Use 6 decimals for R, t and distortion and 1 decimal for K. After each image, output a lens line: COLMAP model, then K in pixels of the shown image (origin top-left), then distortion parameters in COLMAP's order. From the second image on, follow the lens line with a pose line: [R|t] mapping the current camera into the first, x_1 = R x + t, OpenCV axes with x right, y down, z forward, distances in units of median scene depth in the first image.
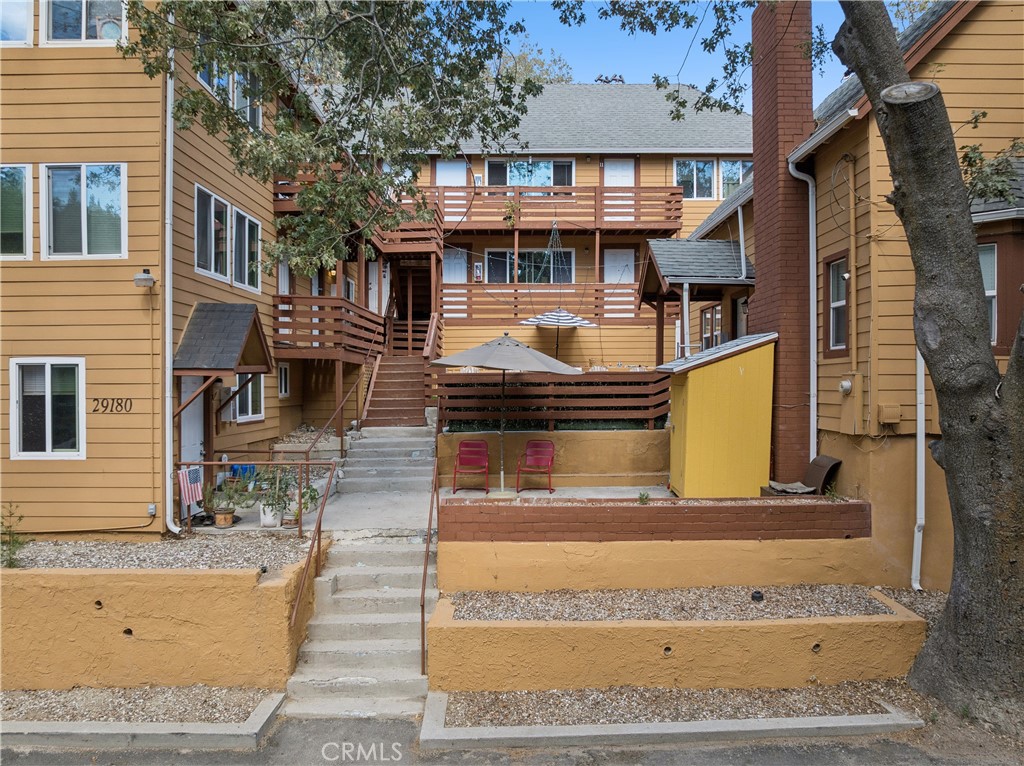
lens RADIAL K [[732.8, 0, 521.0], [0, 732.8, 384.3], [0, 0, 1]] dist [-0.039587, 0.020954]
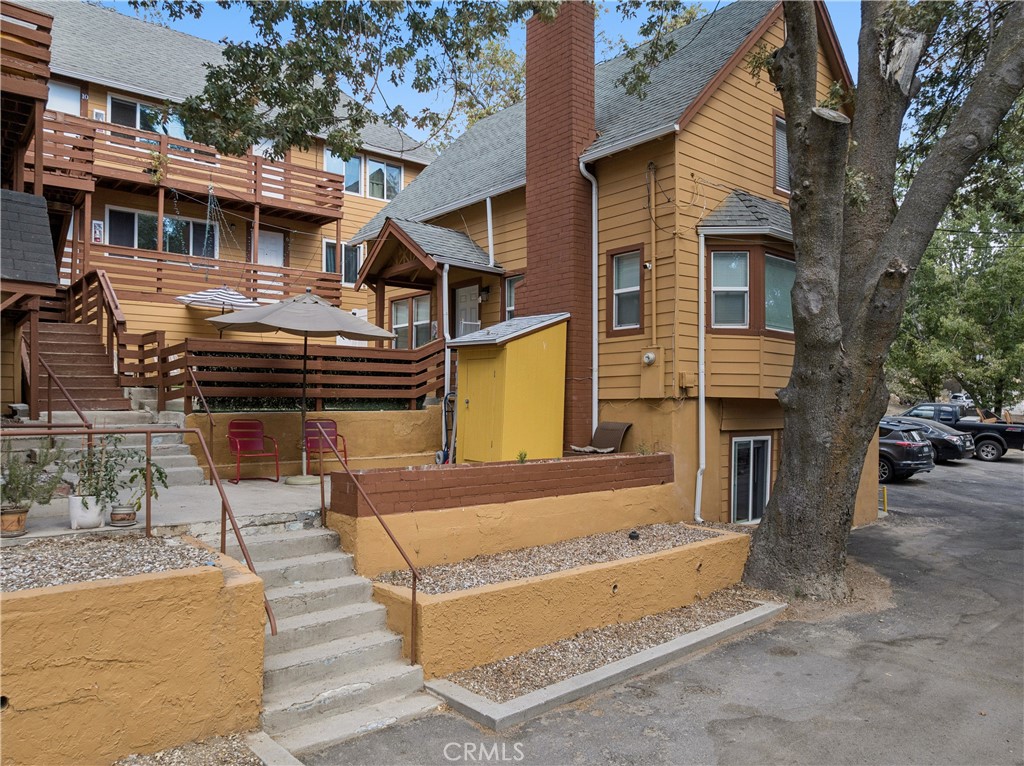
lens RADIAL K [[732.8, 0, 522.1], [0, 732.8, 406.0], [0, 0, 1]] dist [-0.039587, 0.020954]
pose [[0.757820, 0.003847, 0.652452, -0.506842], [0.000648, 0.999978, -0.006649, 0.092667], [-0.652463, 0.005461, 0.757801, 0.245031]]
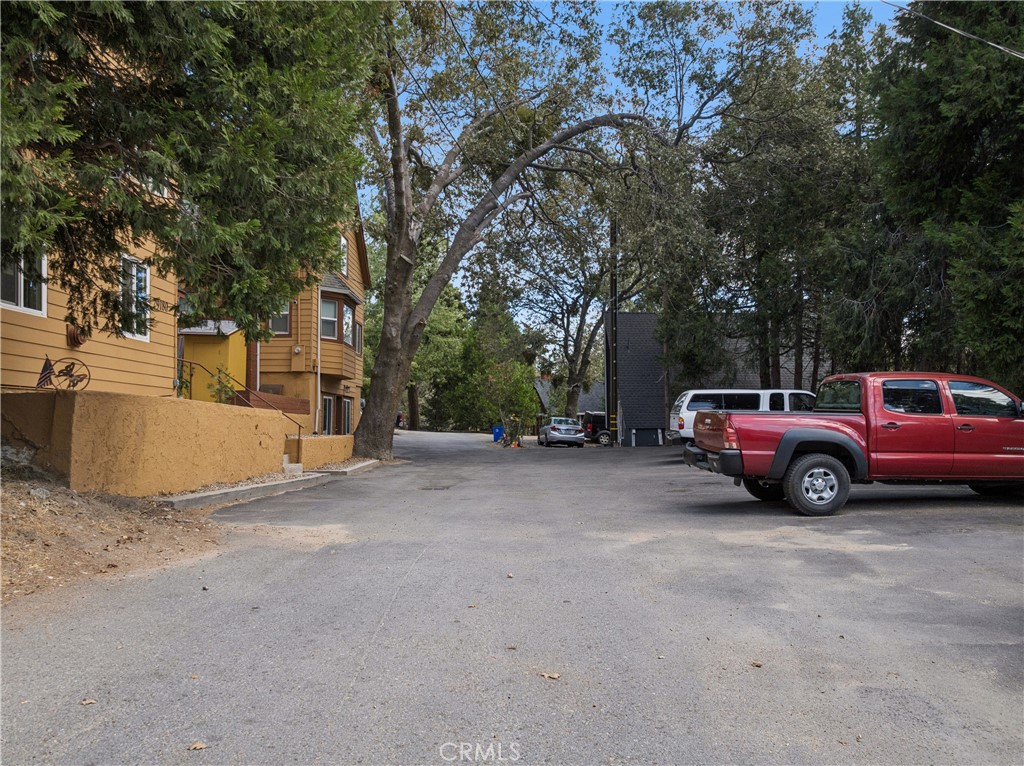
lens RADIAL K [[732.8, 0, 512.8], [0, 732.8, 387.5], [0, 0, 1]] dist [-0.039587, 0.020954]
pose [[-0.000324, 0.057436, 0.998349, -1.912729], [0.000599, 0.998349, -0.057436, 0.262486], [-1.000000, 0.000579, -0.000358, 0.341979]]
